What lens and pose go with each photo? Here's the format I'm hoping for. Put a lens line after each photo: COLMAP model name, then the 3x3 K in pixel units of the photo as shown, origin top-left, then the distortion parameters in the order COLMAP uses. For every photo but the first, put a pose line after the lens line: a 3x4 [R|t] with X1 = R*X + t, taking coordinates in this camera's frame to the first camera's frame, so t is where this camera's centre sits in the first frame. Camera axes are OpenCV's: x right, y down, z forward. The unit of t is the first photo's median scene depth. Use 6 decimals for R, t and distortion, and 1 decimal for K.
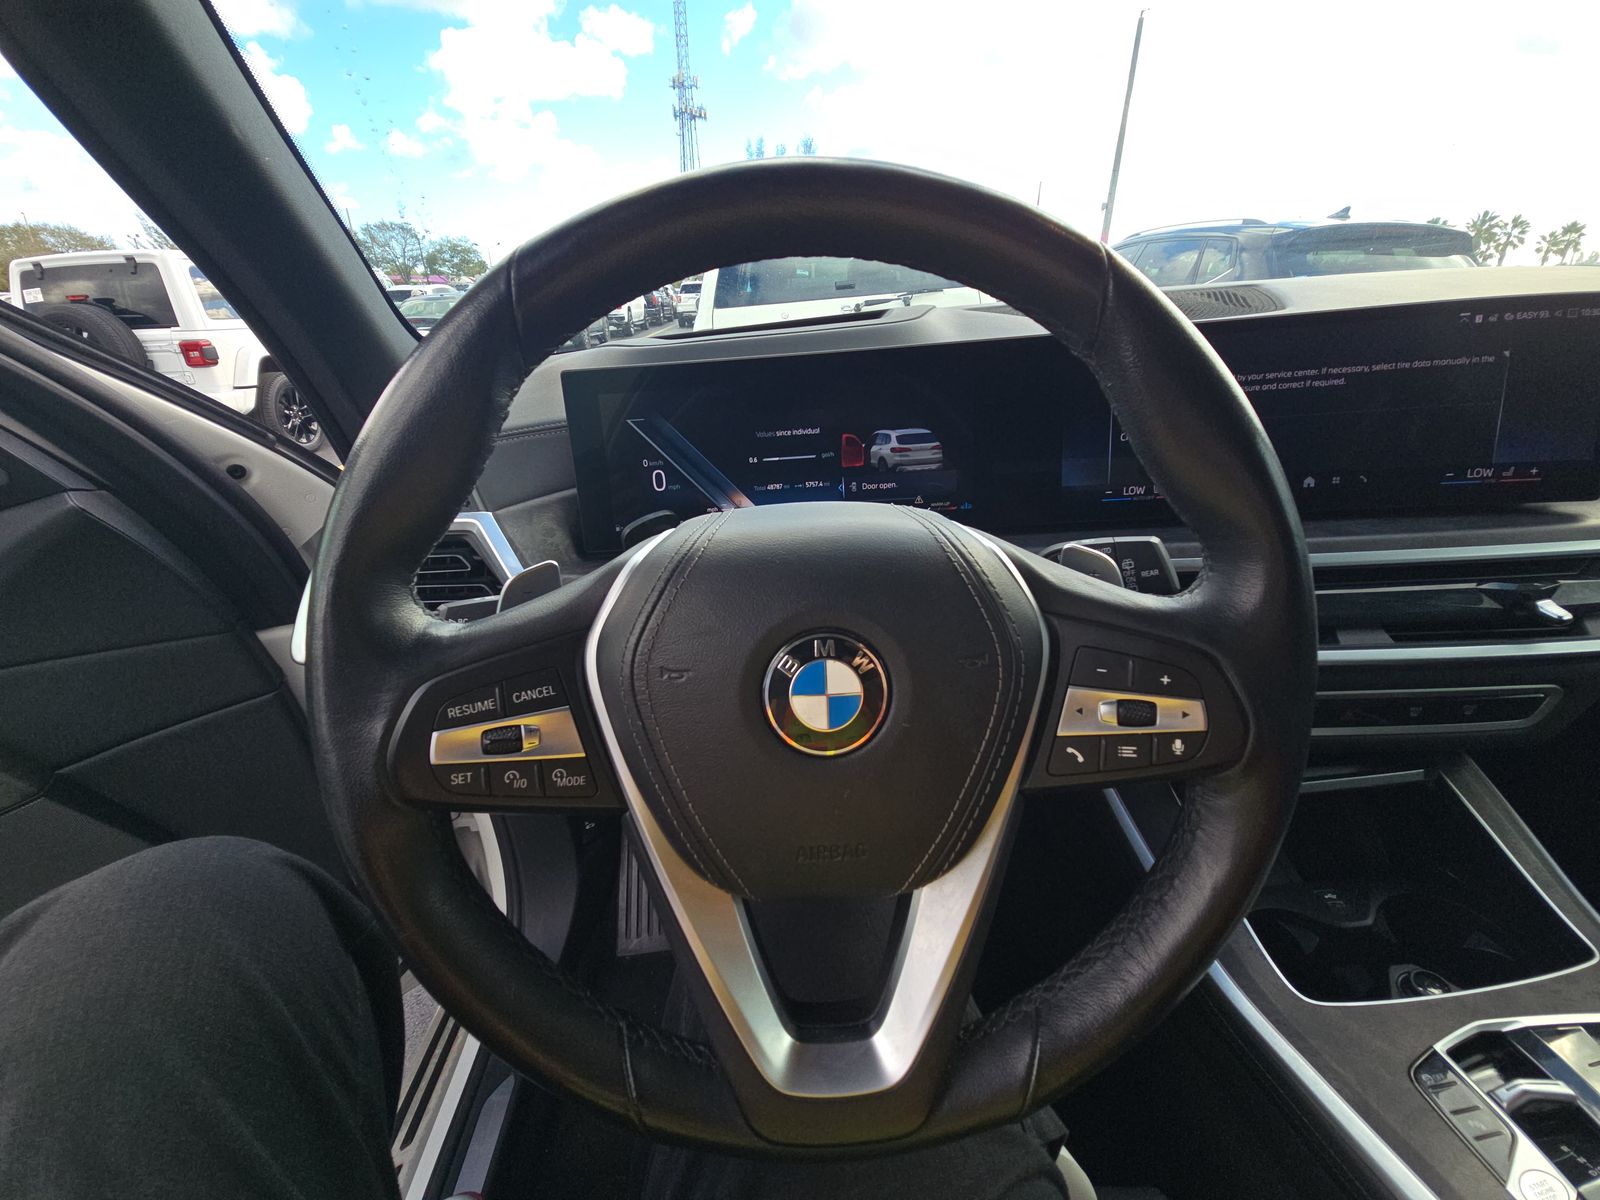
lens RADIAL K [[643.6, 0, 797.9], [0, 643.6, 599.6], [0, 0, 1]] dist [0.005592, -0.003334]
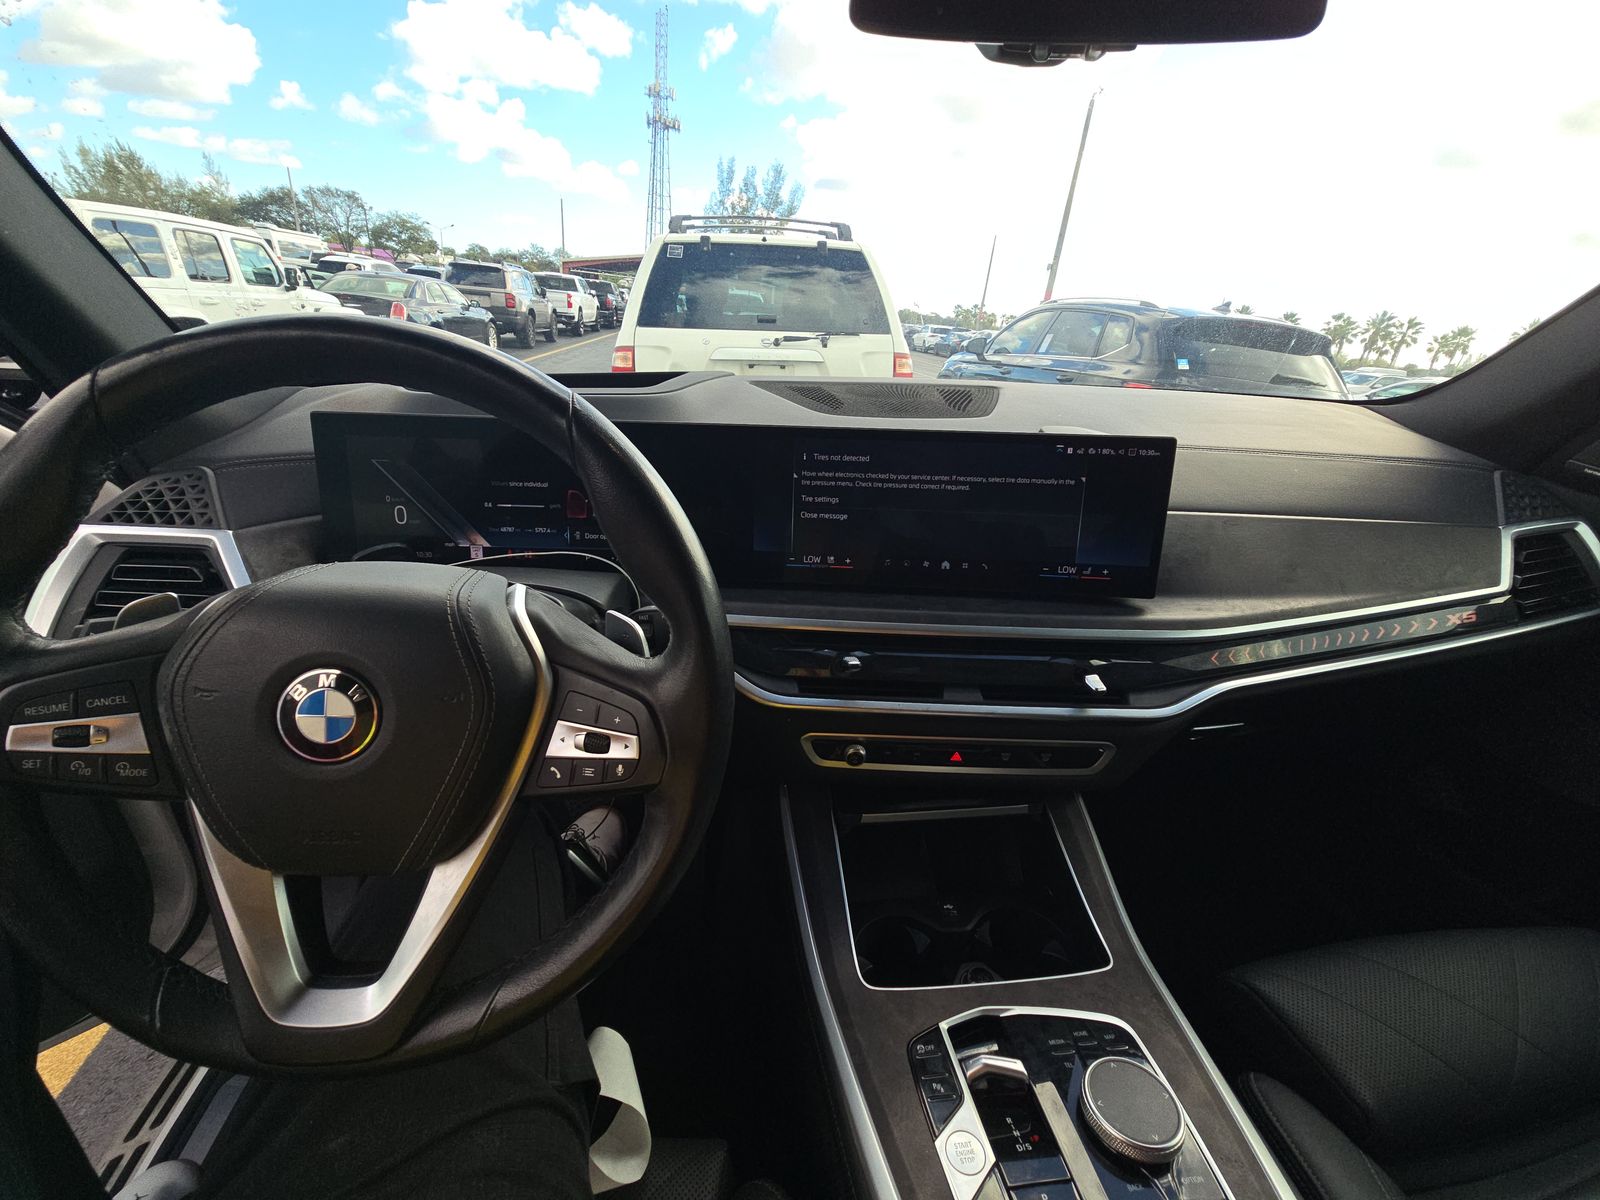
lens RADIAL K [[643.6, 0, 796.3], [0, 643.6, 604.8], [0, 0, 1]] dist [0.005592, -0.003334]
pose [[0.992806, 0.076573, 0.092045, 0.382309], [-0.074693, 0.996925, -0.023699, -0.053781], [-0.093577, 0.016653, 0.995473, -0.185026]]
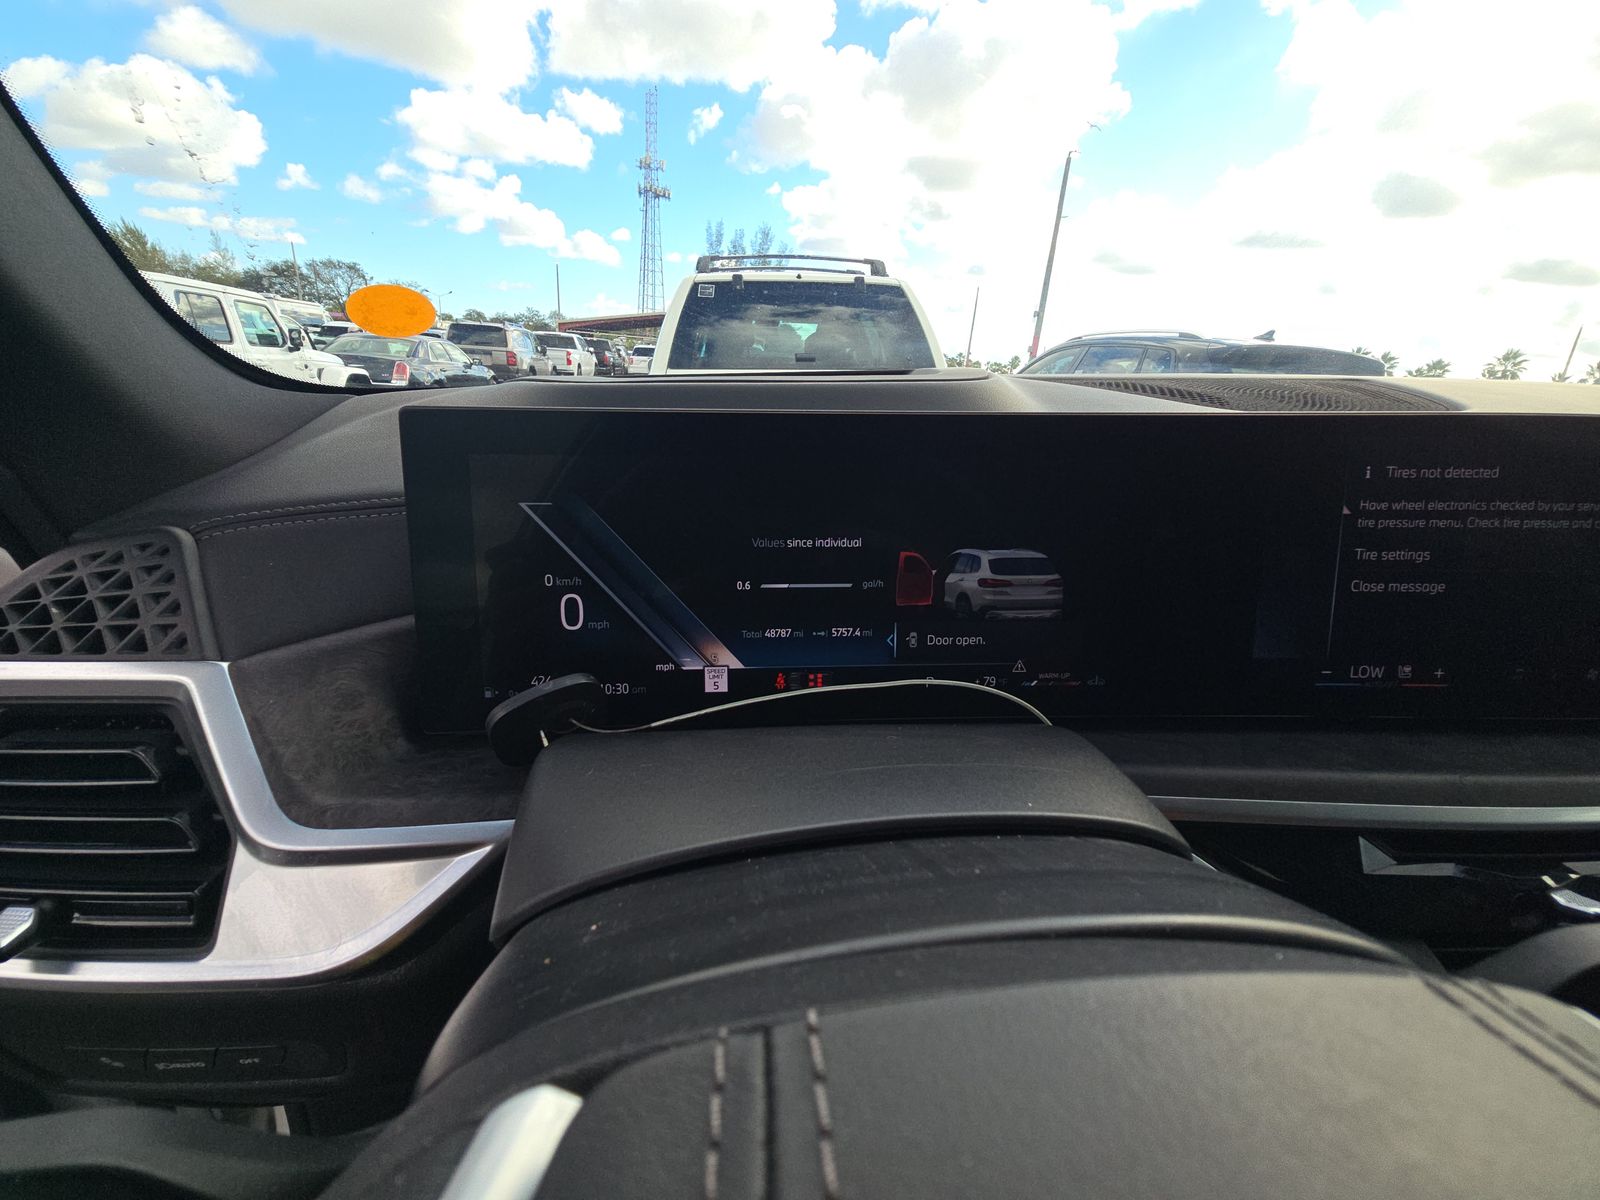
lens RADIAL K [[643.6, 0, 796.7], [0, 643.6, 602.2], [0, 0, 1]] dist [0.005592, -0.003334]
pose [[0.994118, 0.053009, 0.094448, -0.076121], [-0.043757, 0.994276, -0.097475, -0.148764], [-0.099074, 0.092769, 0.990746, 0.431235]]
